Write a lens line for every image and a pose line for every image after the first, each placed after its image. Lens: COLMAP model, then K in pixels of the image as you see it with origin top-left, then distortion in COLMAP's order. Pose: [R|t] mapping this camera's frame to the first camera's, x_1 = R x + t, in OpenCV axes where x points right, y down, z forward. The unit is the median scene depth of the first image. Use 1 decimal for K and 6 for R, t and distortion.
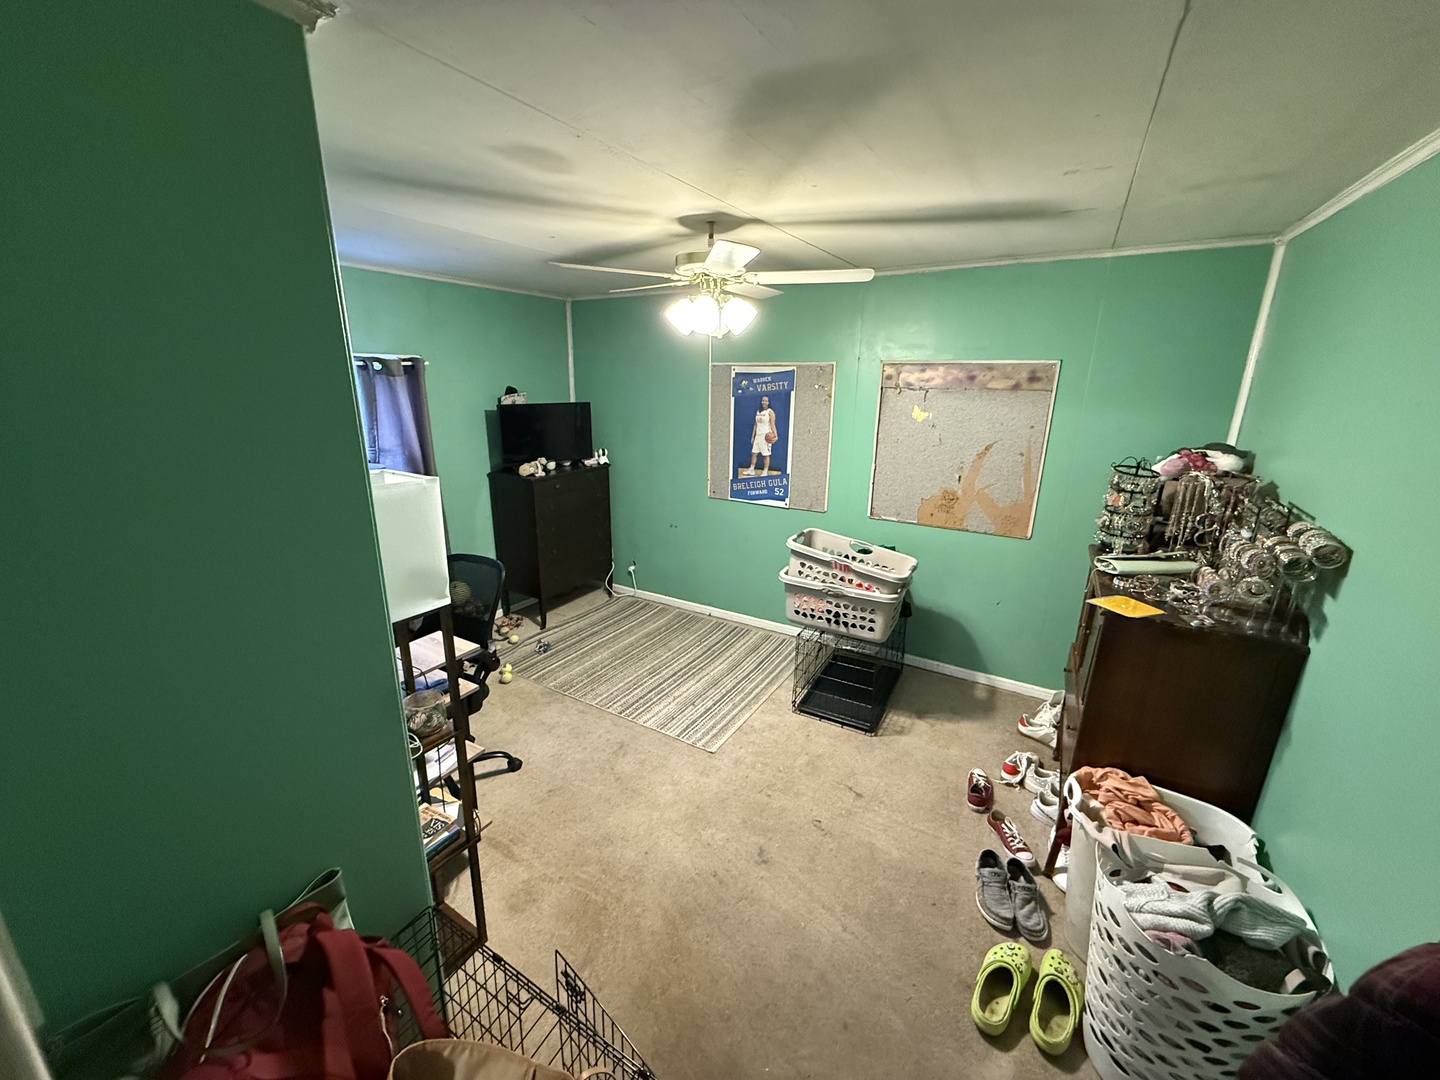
lens RADIAL K [[570.2, 0, 714.2], [0, 570.2, 539.3], [0, 0, 1]] dist [-0.004713, 0.000403]
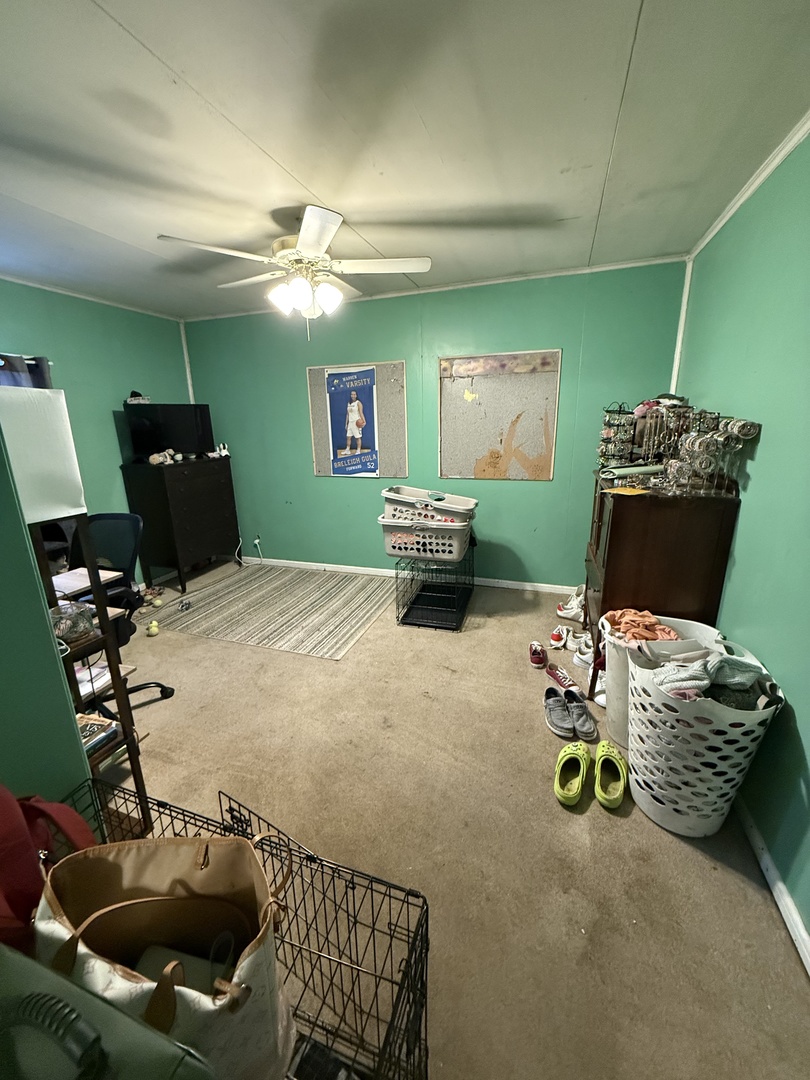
lens RADIAL K [[427.6, 0, 407.2], [0, 427.6, 539.2], [0, 0, 1]] dist [-0.004713, 0.000403]
pose [[0.975763, -0.089413, 0.199731, -0.022850], [0.090606, 0.995882, 0.003177, 0.144166], [-0.199193, 0.014997, 0.979846, 0.055011]]
